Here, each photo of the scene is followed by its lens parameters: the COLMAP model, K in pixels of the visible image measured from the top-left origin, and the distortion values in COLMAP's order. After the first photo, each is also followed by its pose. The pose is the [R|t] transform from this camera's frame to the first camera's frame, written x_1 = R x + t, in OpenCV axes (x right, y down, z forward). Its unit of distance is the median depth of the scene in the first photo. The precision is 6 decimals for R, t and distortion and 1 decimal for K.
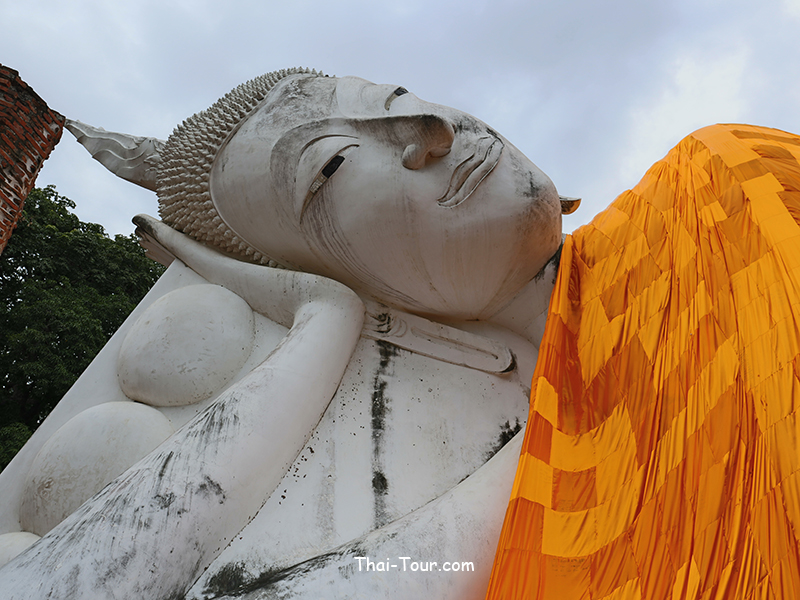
lens RADIAL K [[654.5, 0, 404.9], [0, 654.5, 299.8], [0, 0, 1]] dist [-0.086072, 0.023986]
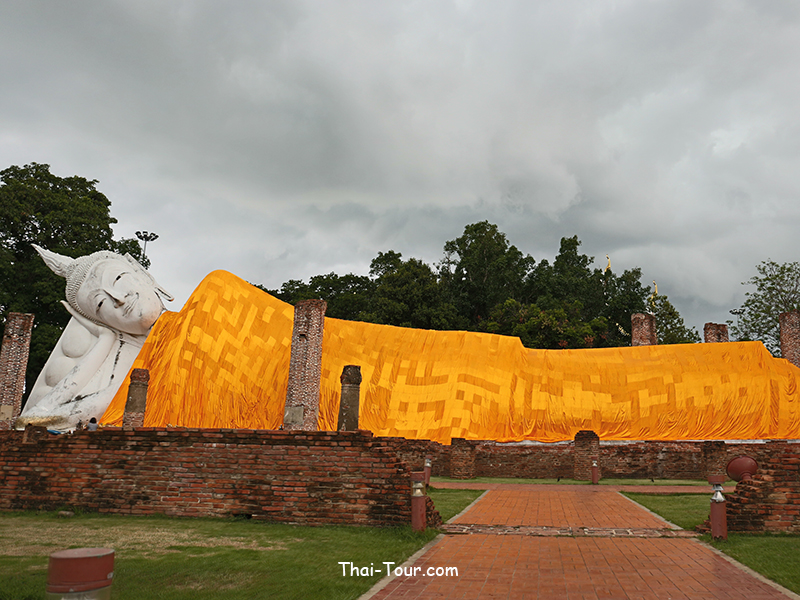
lens RADIAL K [[649.0, 0, 449.5], [0, 649.0, 292.9], [0, 0, 1]] dist [-0.111130, 0.094989]
pose [[0.999884, -0.014806, 0.003441, 2.208993], [0.012472, 0.928479, 0.371174, -1.822883], [-0.008691, -0.371089, 0.928557, -2.902482]]
